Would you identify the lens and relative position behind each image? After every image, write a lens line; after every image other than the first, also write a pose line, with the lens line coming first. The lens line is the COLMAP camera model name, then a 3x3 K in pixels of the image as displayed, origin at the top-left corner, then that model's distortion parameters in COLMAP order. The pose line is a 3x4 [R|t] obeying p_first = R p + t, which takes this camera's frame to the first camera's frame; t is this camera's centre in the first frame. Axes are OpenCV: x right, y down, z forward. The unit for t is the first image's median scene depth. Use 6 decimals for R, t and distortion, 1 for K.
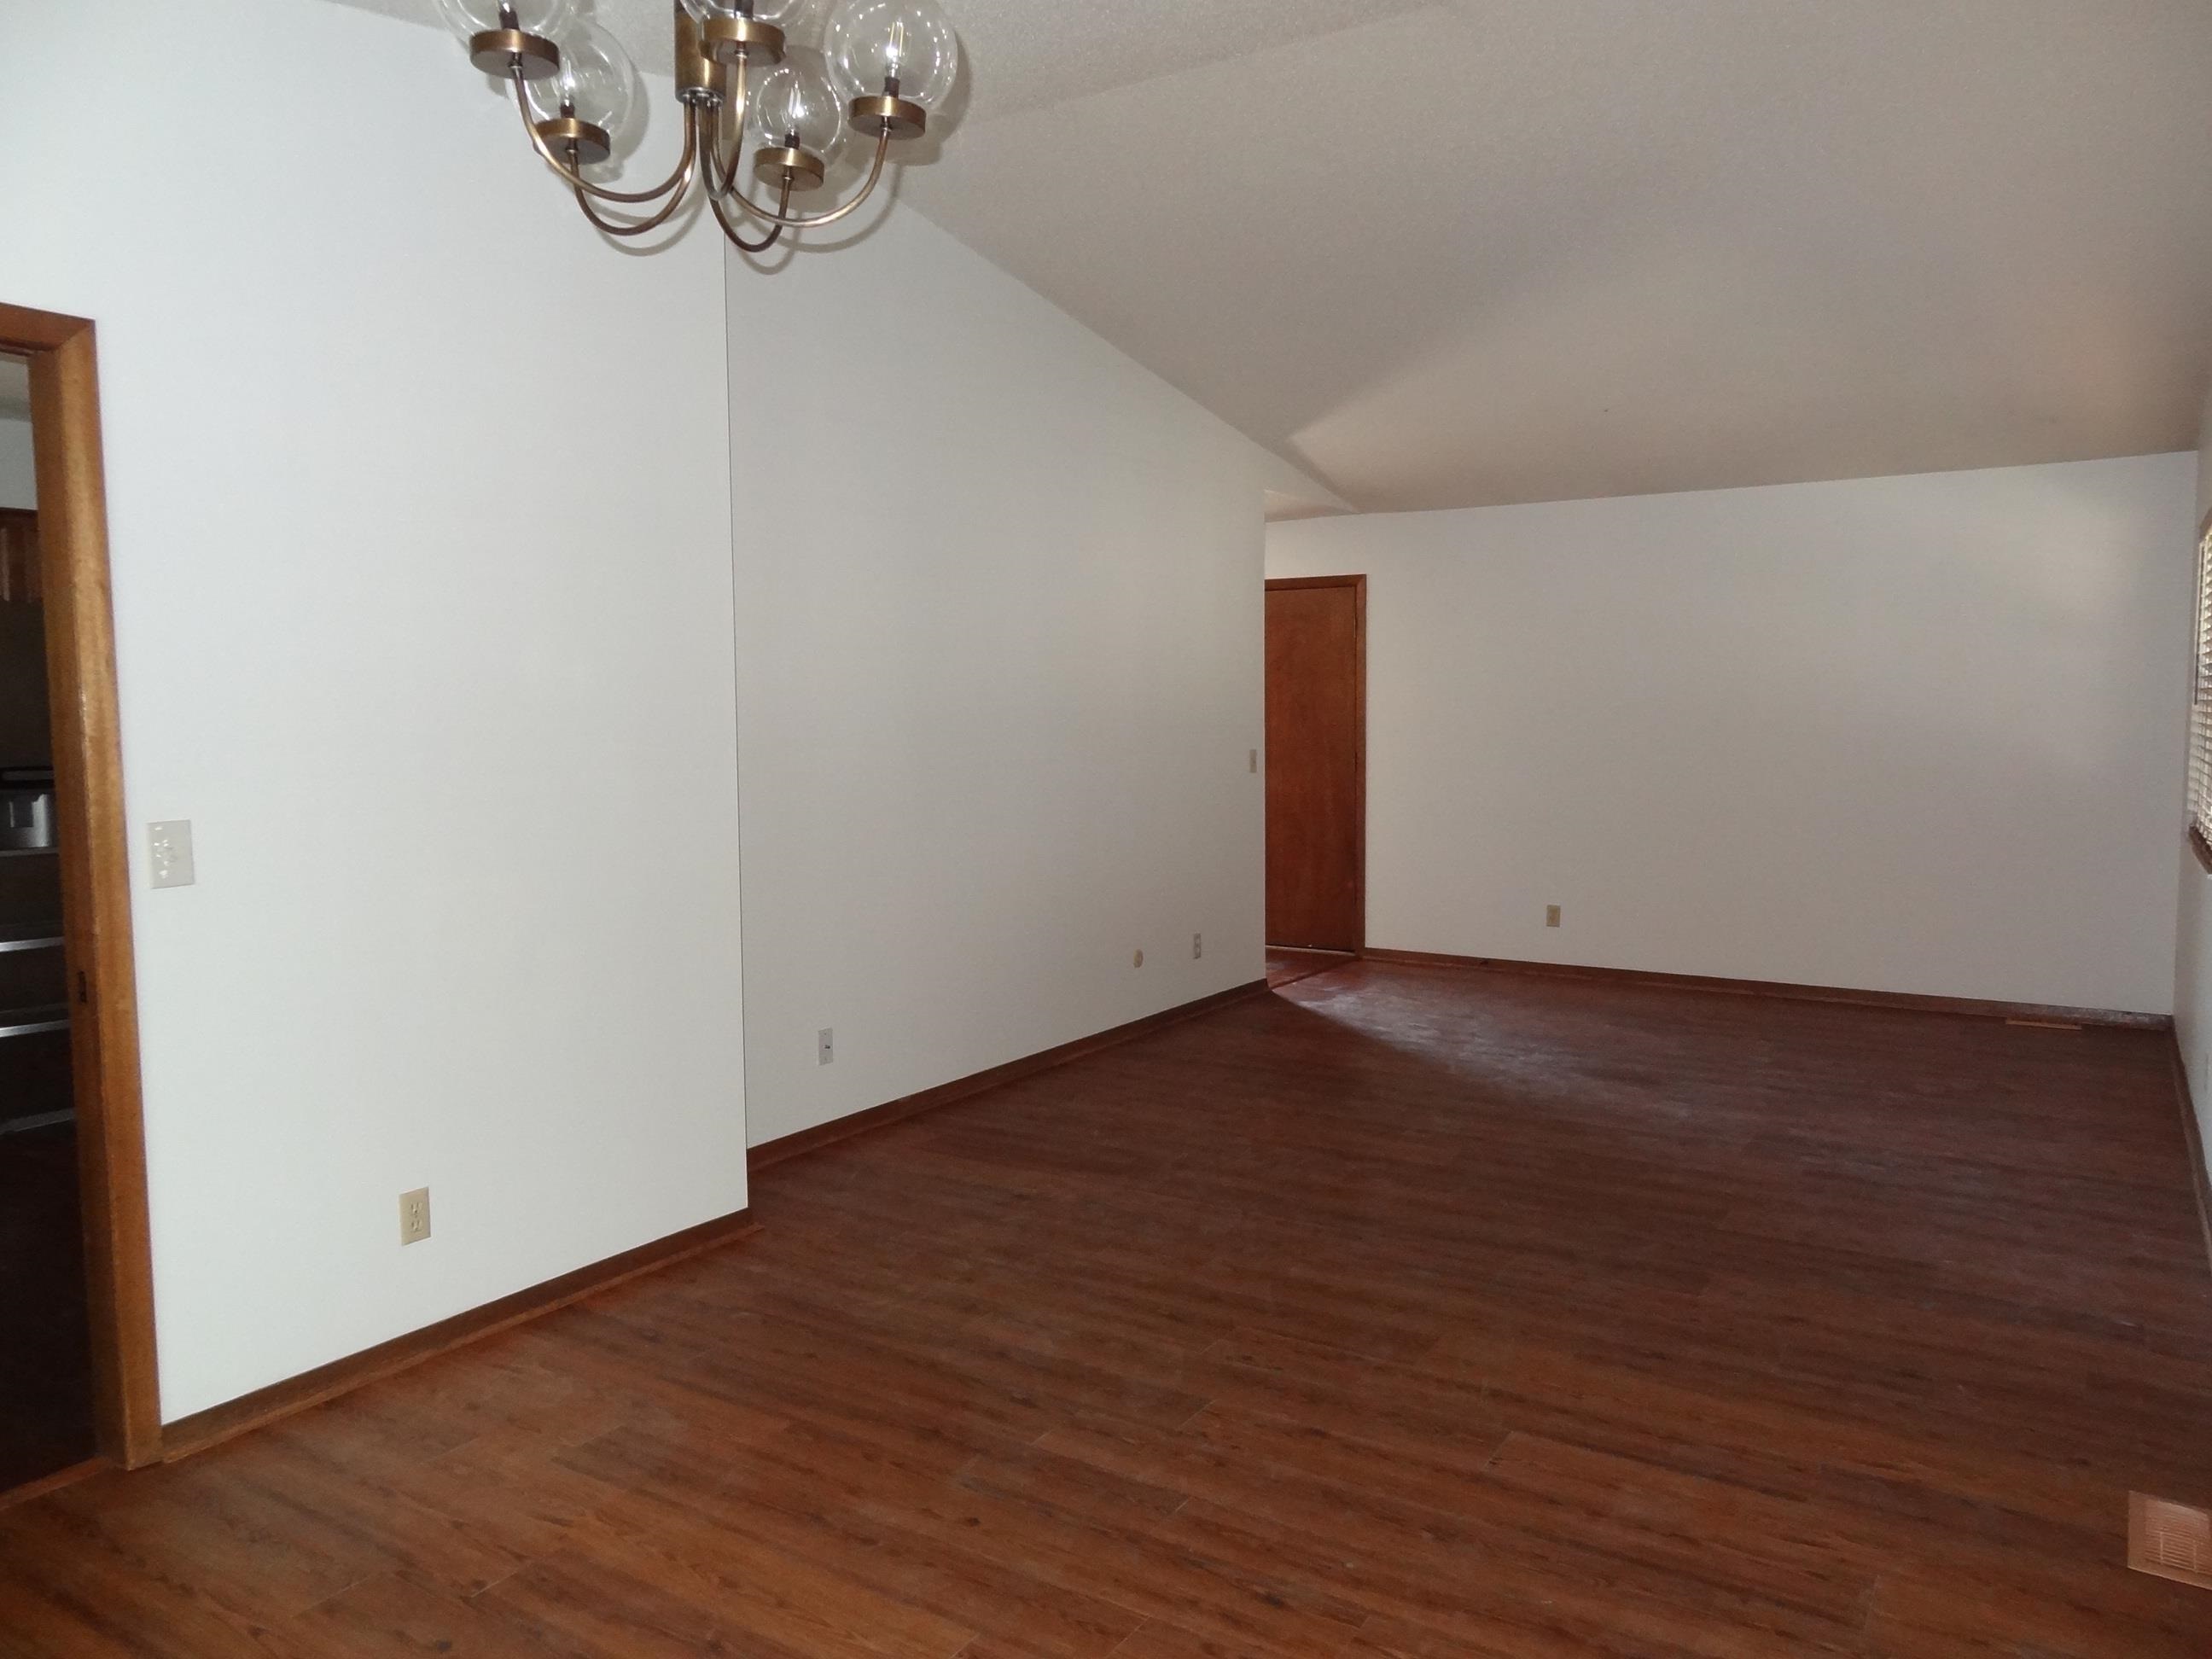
lens RADIAL K [[1547.1, 0, 1109.8], [0, 1547.1, 826.5], [0, 0, 1]] dist [0.000893, 0.008910]
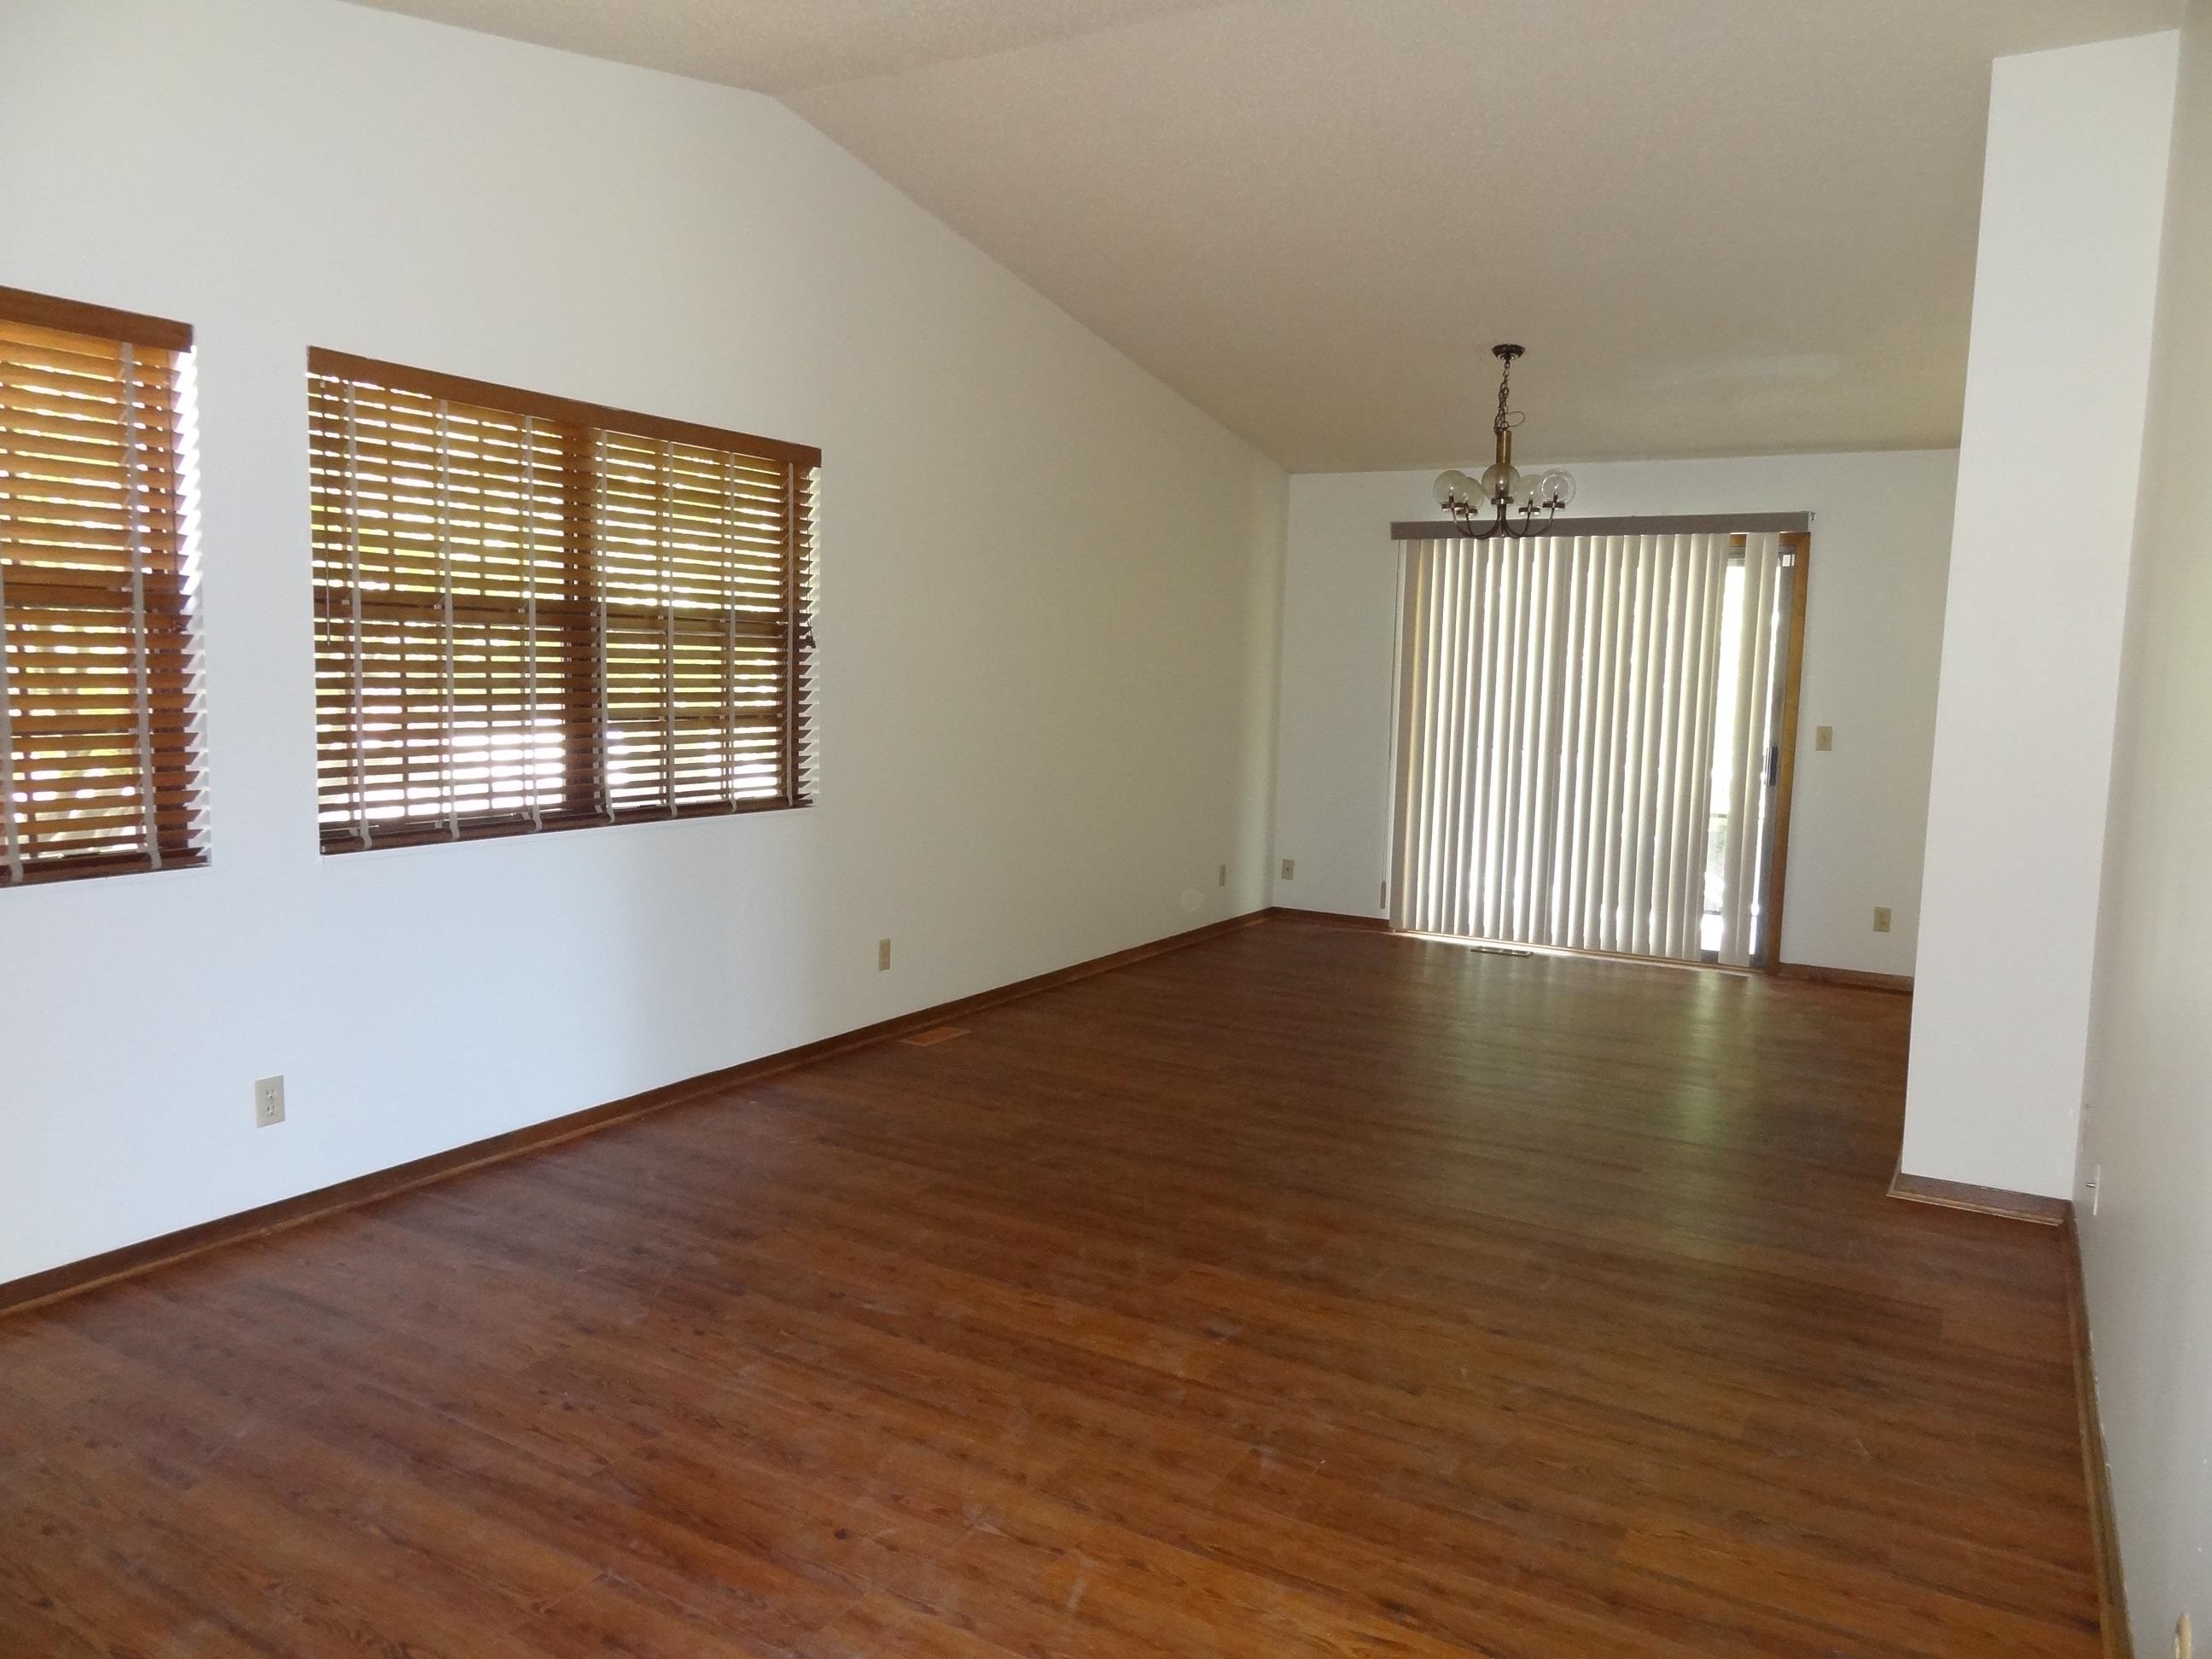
lens RADIAL K [[1547.1, 0, 1109.8], [0, 1547.1, 826.5], [0, 0, 1]] dist [0.000893, 0.008910]
pose [[-0.998735, -0.017056, -0.047311, 0.333302], [-0.025315, 0.983362, 0.179886, -0.146921], [0.043456, 0.180856, -0.982549, 1.907114]]
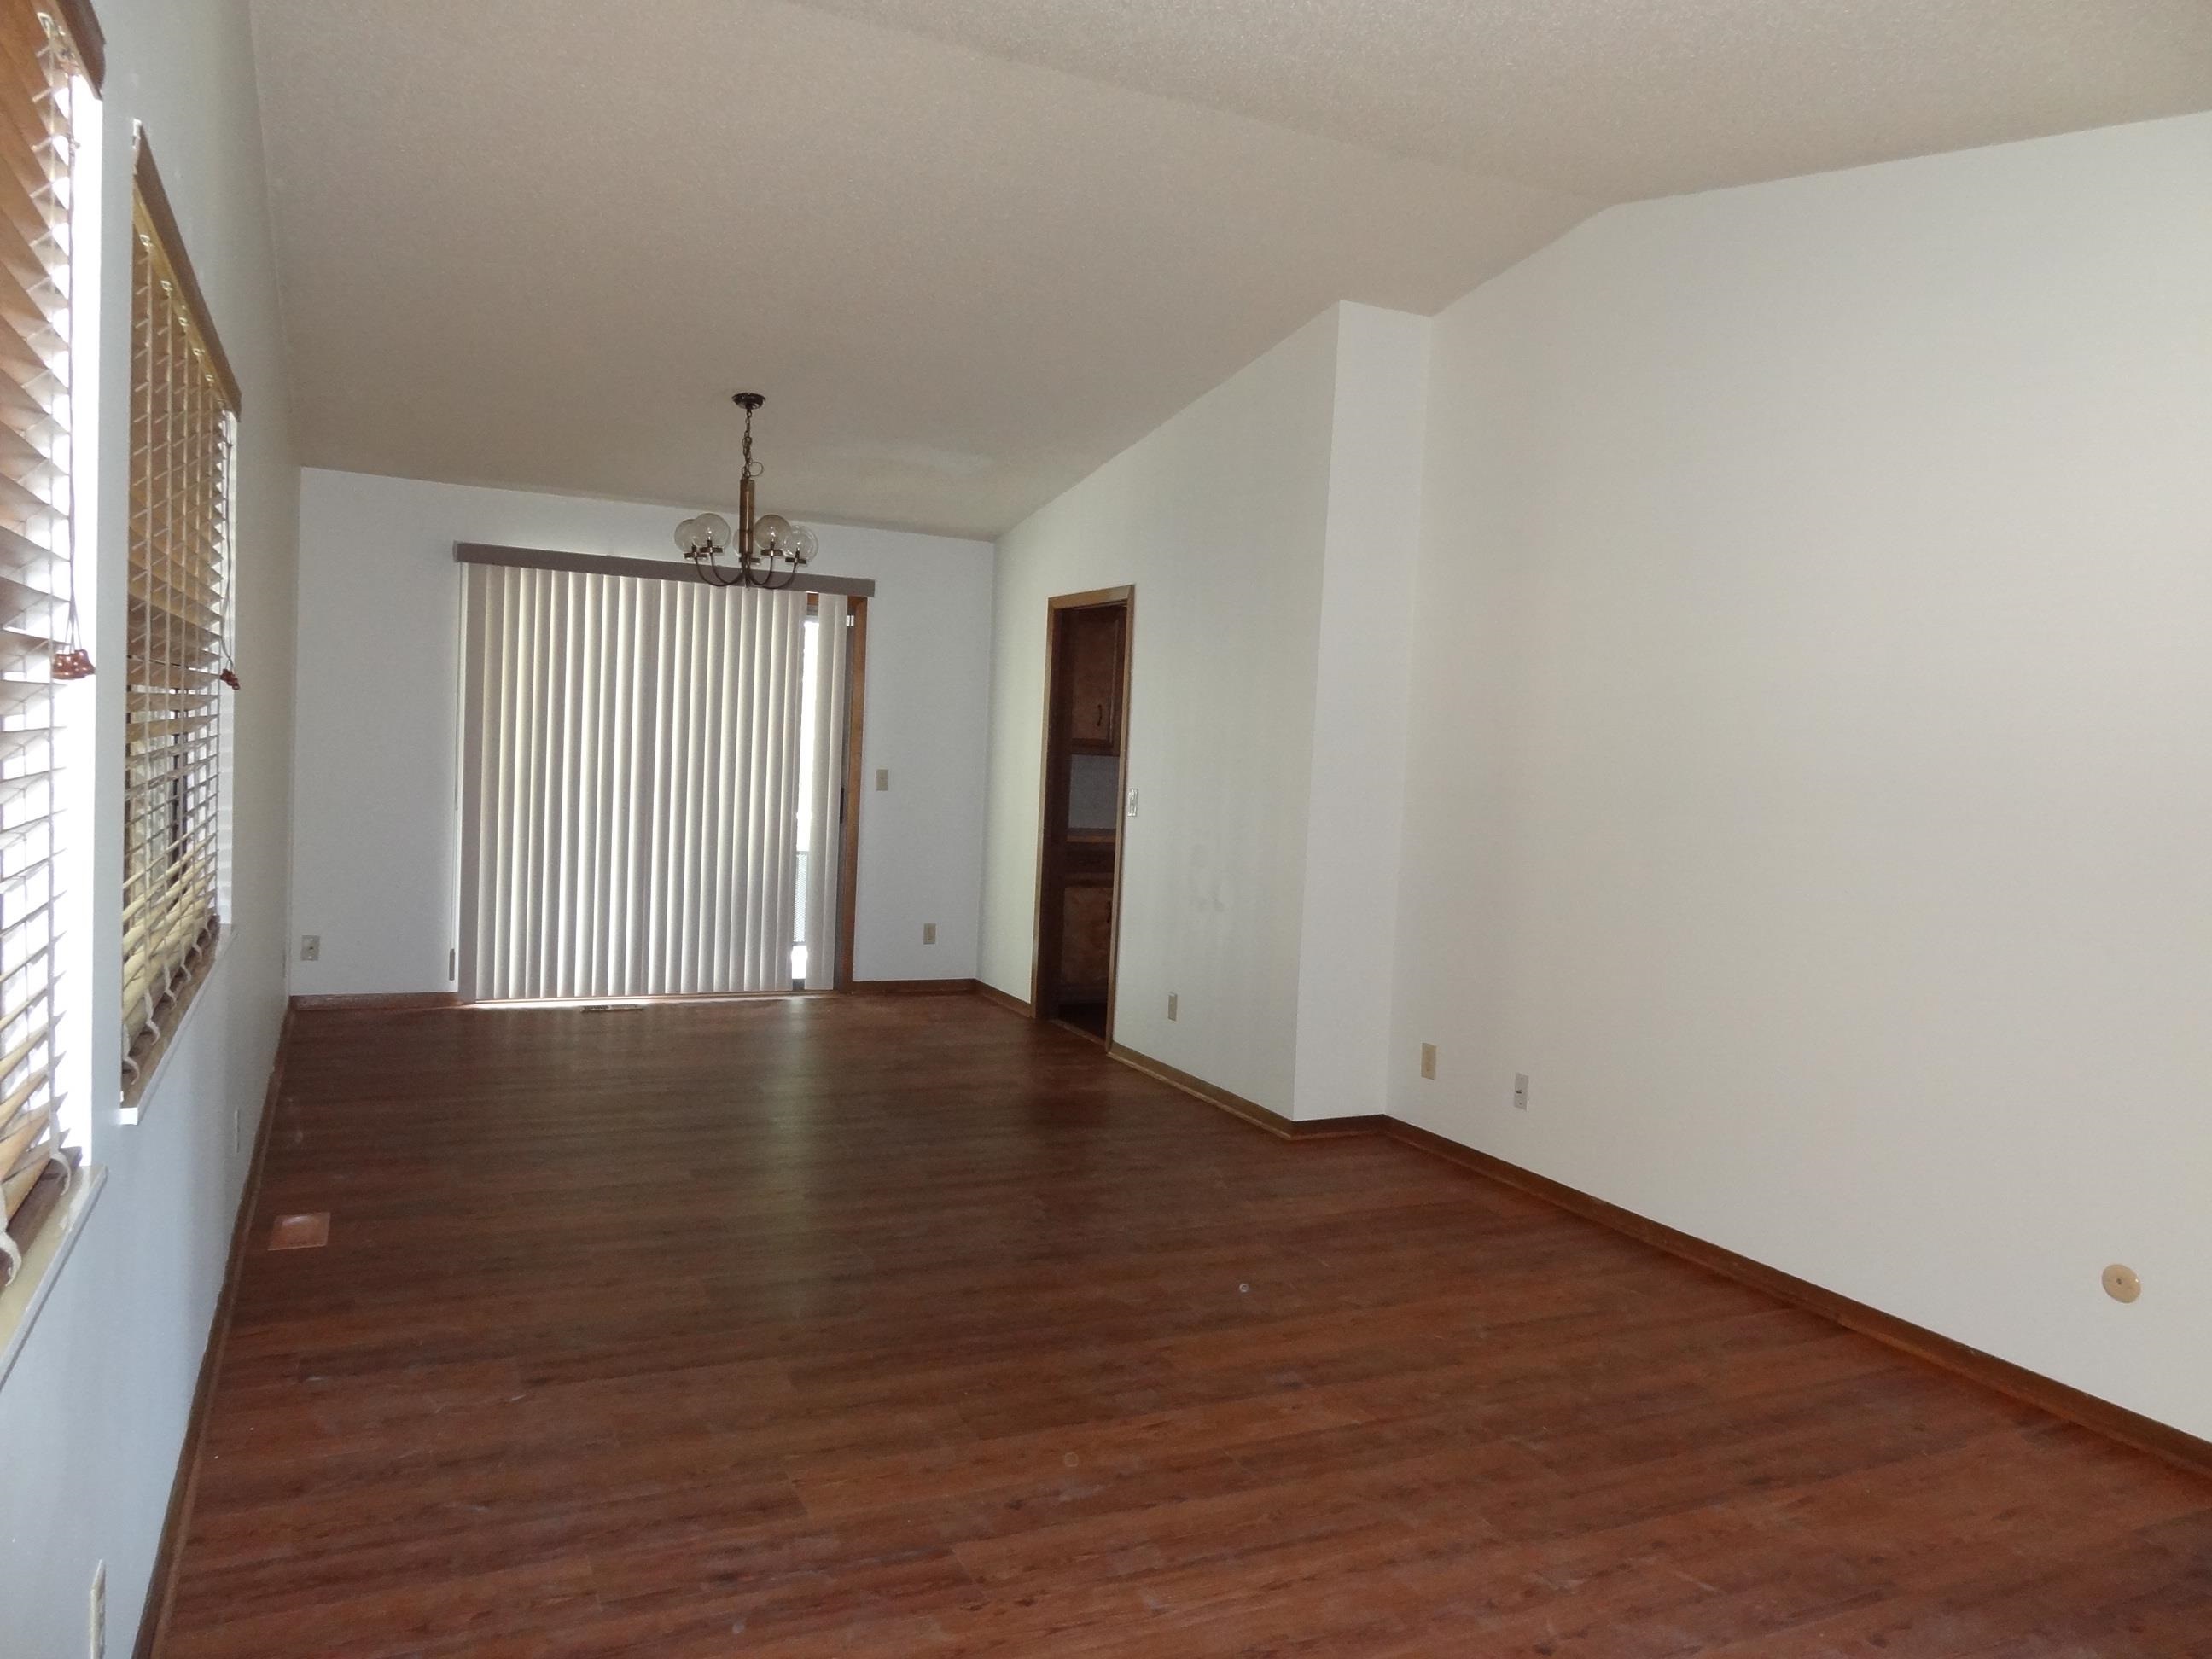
lens RADIAL K [[1547.1, 0, 1109.8], [0, 1547.1, 826.5], [0, 0, 1]] dist [0.000893, 0.008910]
pose [[-0.522543, 0.026492, -0.852201, 0.969911], [-0.110205, 0.989034, 0.098321, -0.119446], [0.845460, 0.145294, -0.513893, 1.492919]]
